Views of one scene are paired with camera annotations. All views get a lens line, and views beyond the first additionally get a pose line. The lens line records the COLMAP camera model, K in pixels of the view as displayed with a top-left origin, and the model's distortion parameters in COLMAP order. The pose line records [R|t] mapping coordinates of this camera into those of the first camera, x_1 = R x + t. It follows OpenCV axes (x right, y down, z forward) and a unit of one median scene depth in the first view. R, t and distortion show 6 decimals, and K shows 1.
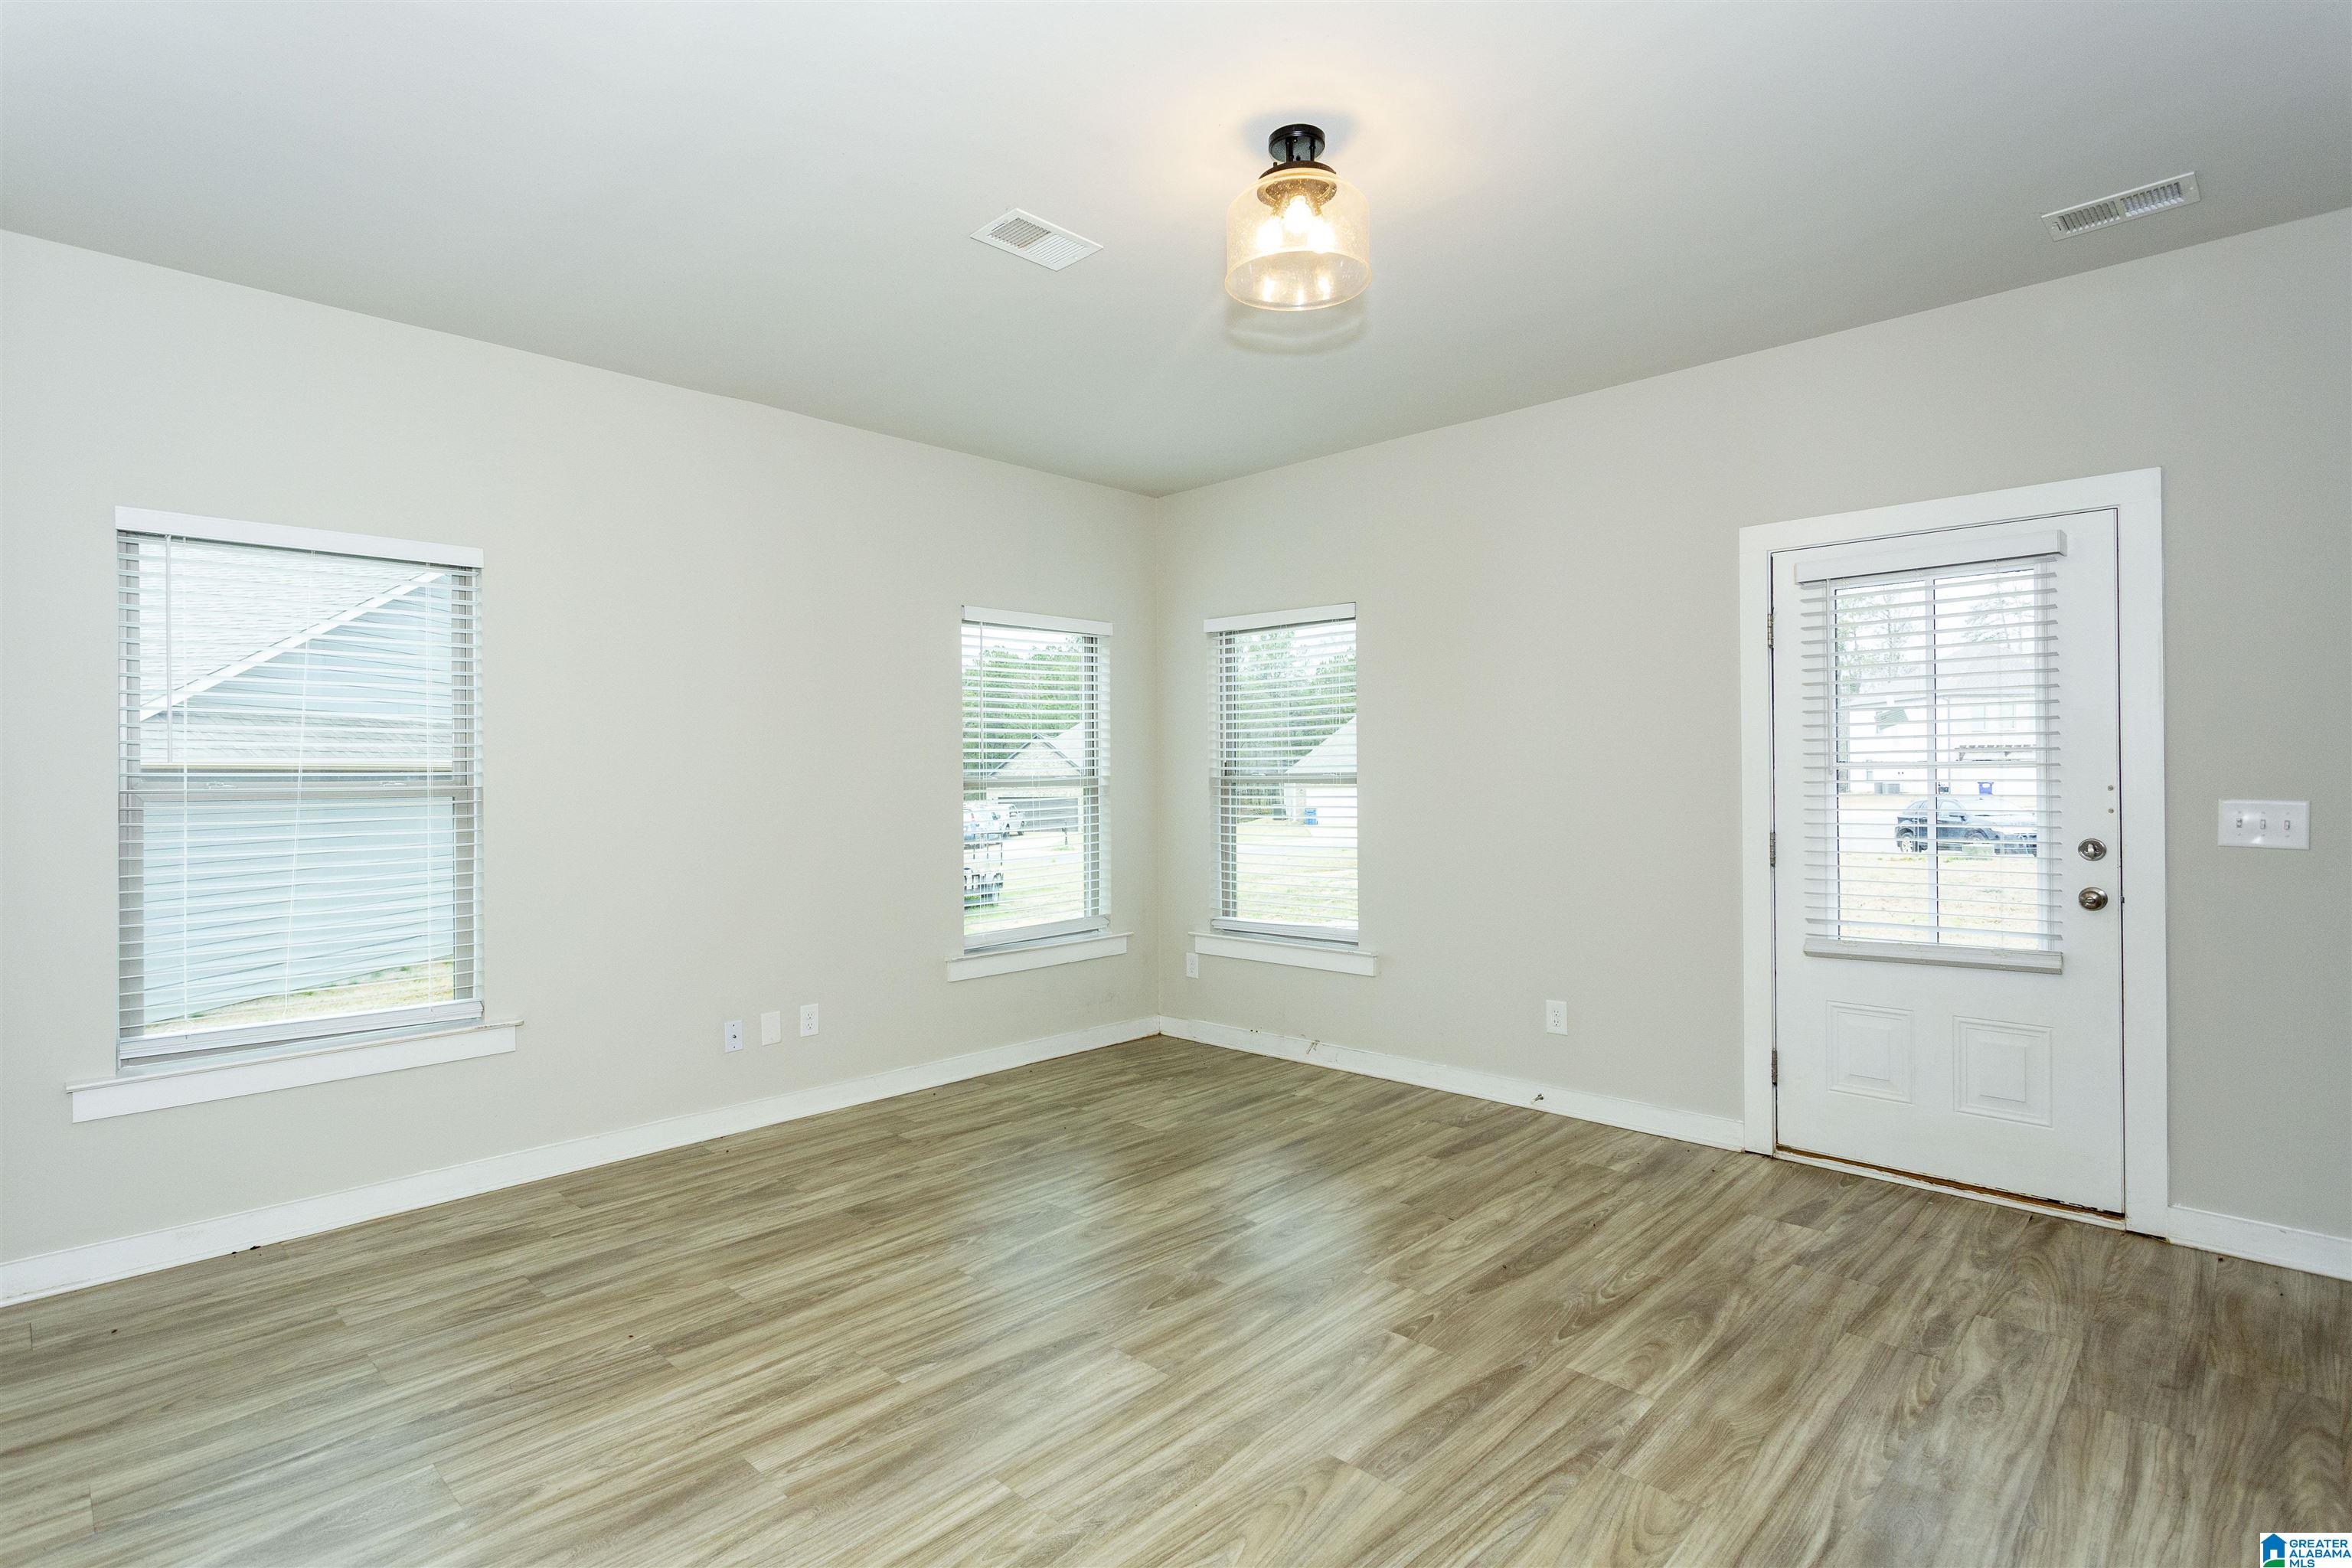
lens RADIAL K [[1151.1, 0, 1158.5], [0, 1151.1, 767.3], [0, 0, 1]] dist [0.000145, 0.000160]
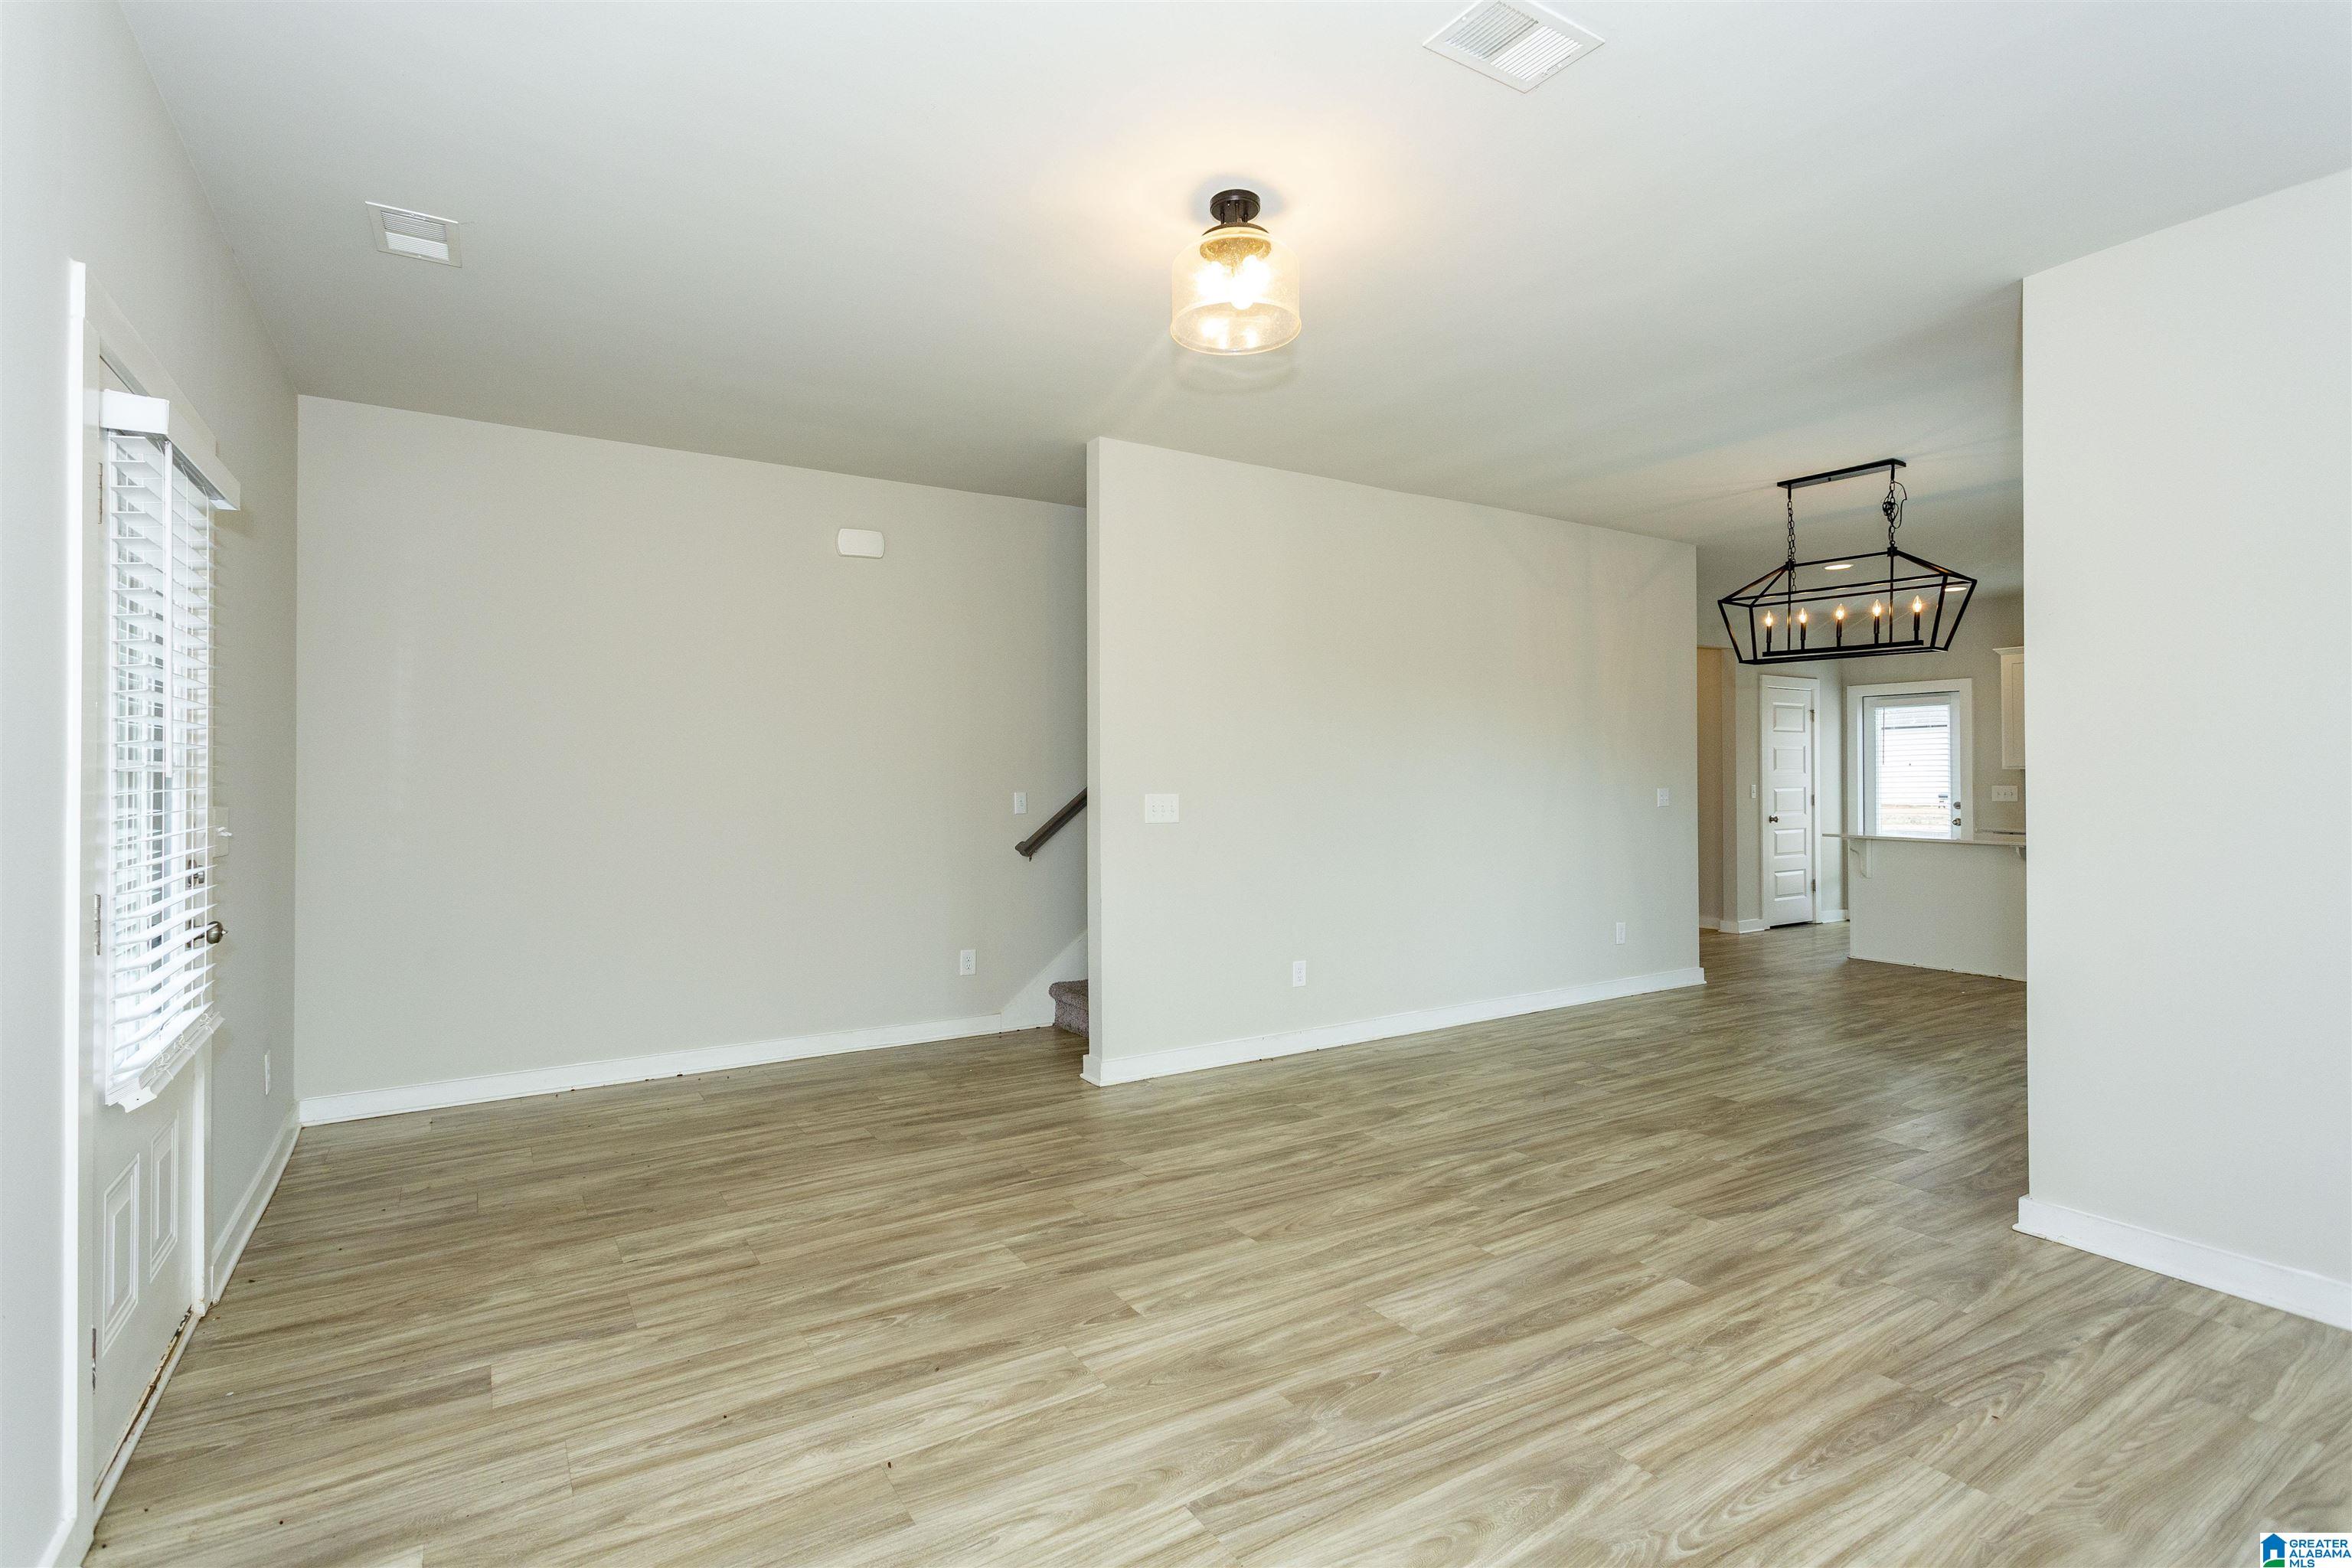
lens RADIAL K [[1123.9, 0, 1139.1], [0, 1123.9, 766.2], [0, 0, 1]] dist [-0.000785, 0.000315]
pose [[-0.969130, 0.012604, 0.246229, -0.044101], [0.007920, 0.999768, -0.020006, 0.017043], [-0.246425, -0.017438, -0.969005, 1.733655]]
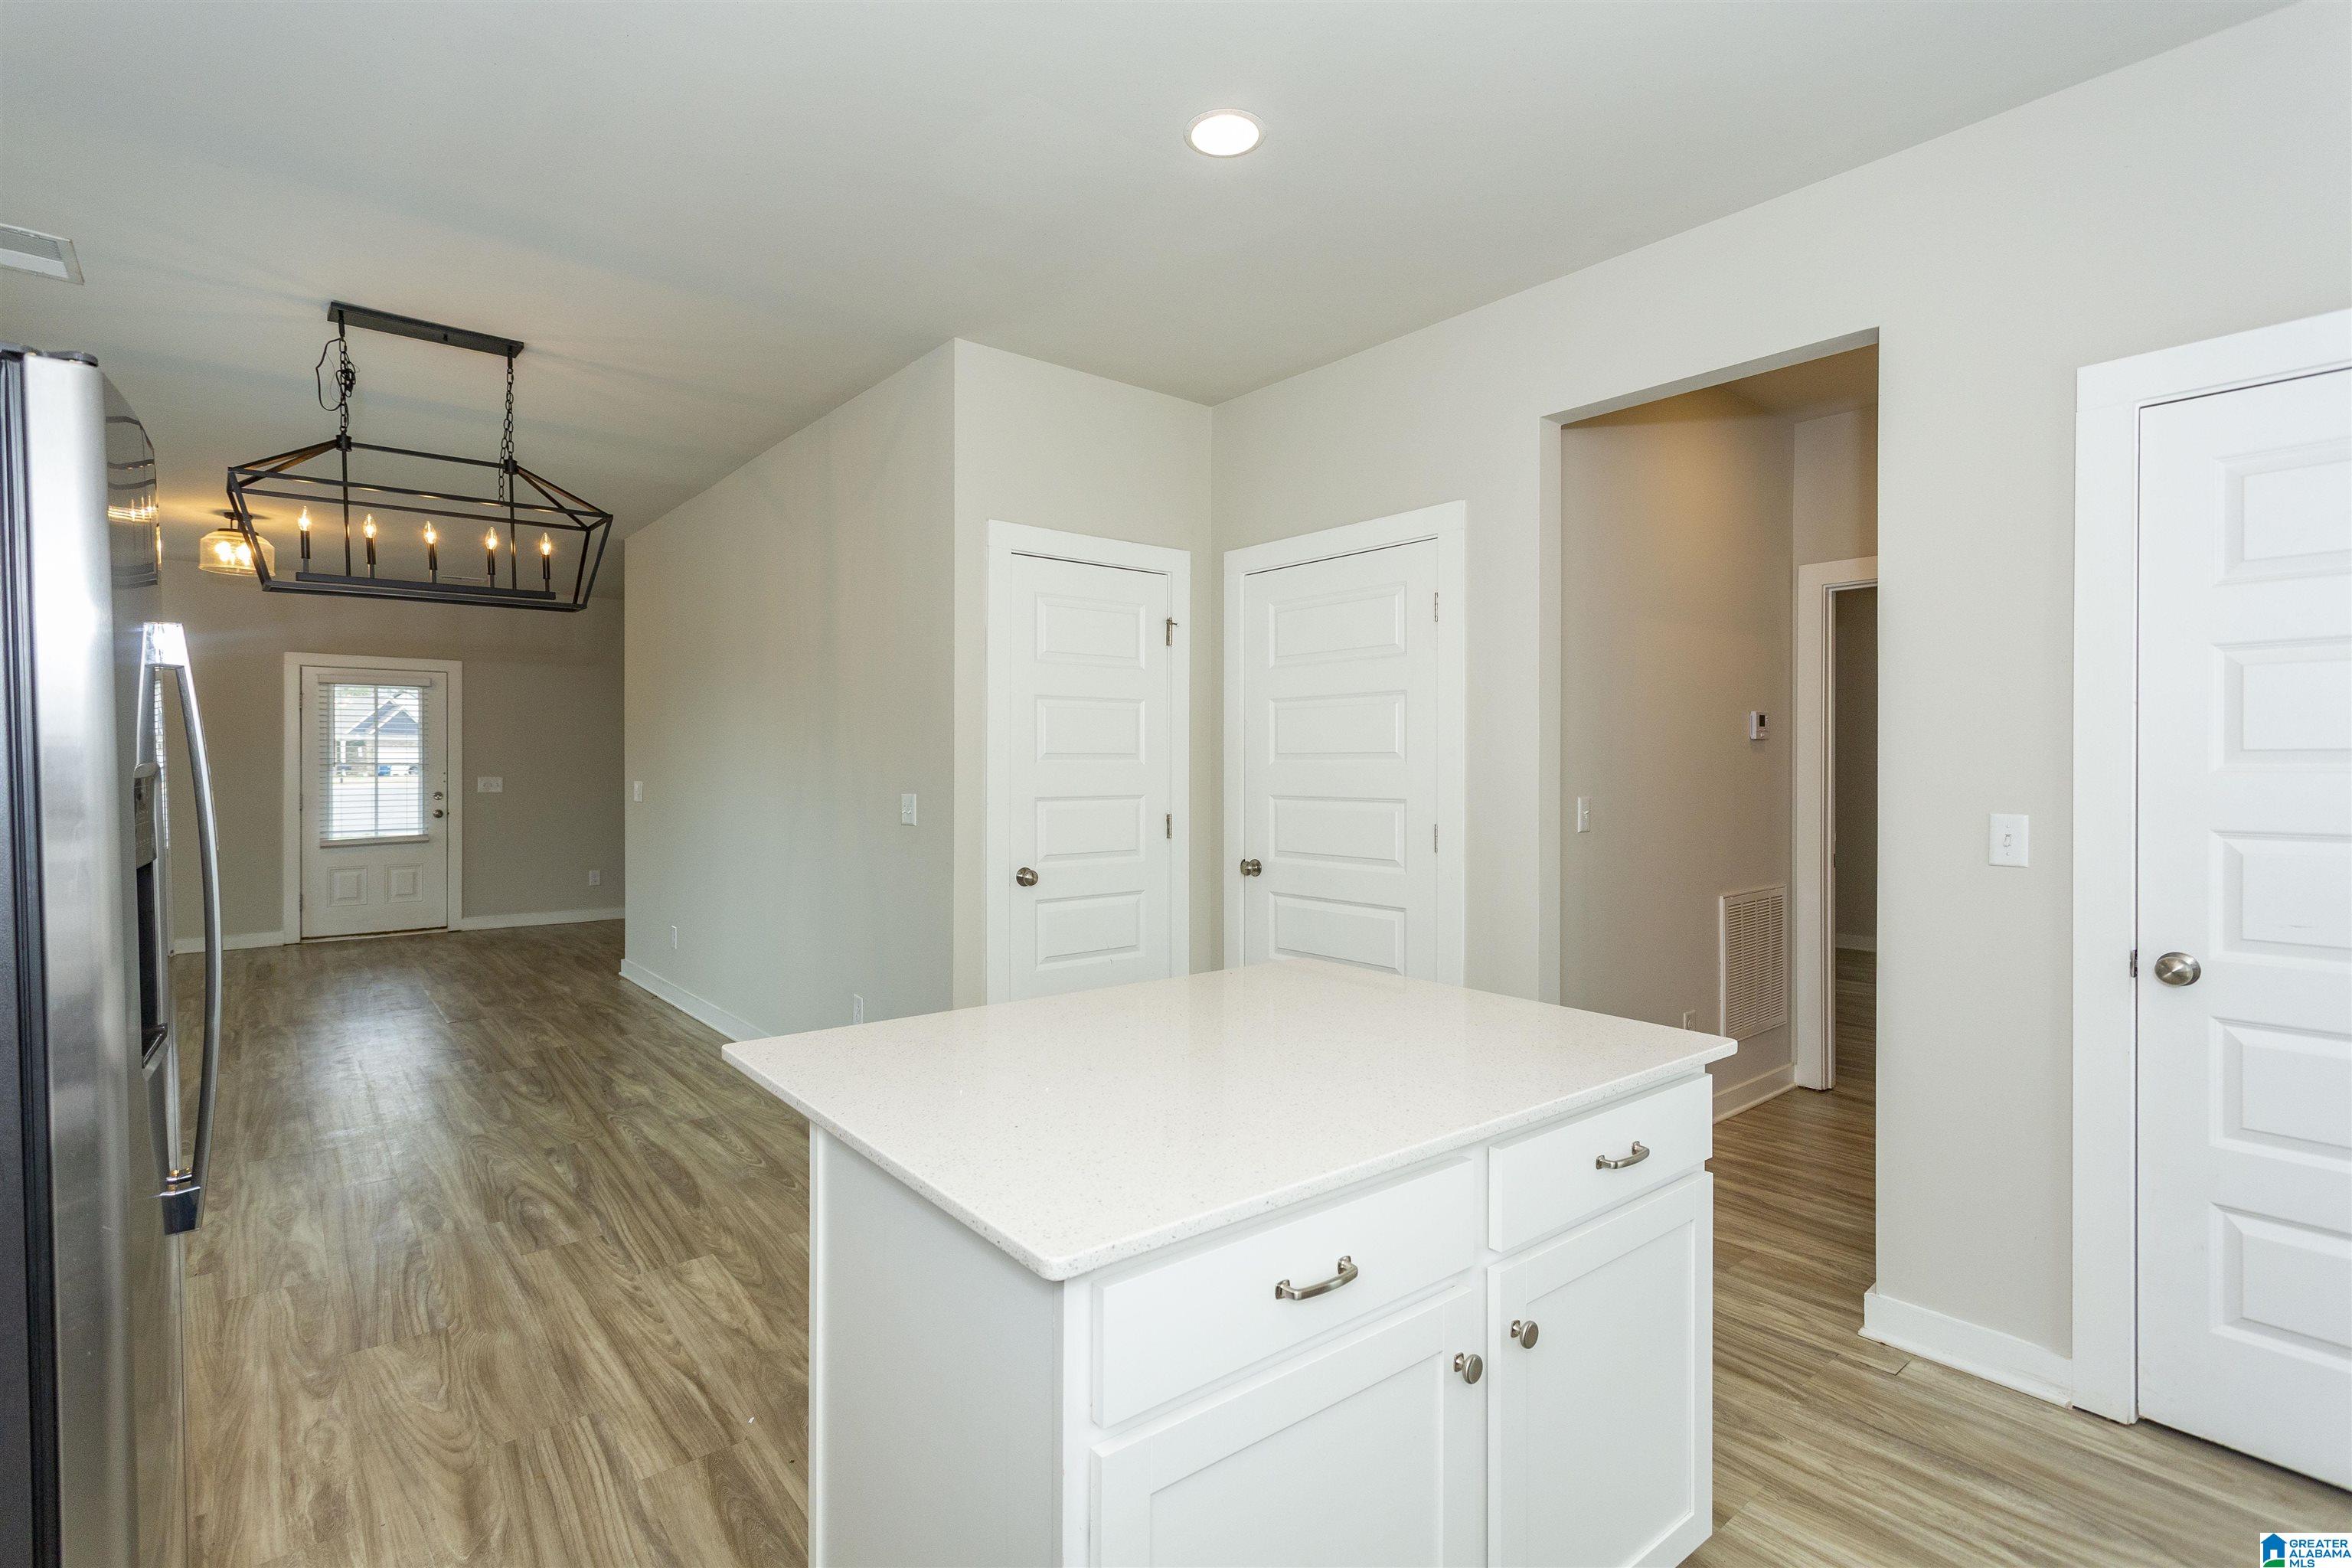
lens RADIAL K [[1115.4, 0, 1170.4], [0, 1115.4, 770.1], [0, 0, 1]] dist [0.014426, 0.000348]
pose [[0.110885, 0.000217, 0.993833, -1.738092], [-0.008885, 0.999960, 0.000773, -0.006731], [-0.993793, -0.008916, 0.110883, -1.082112]]
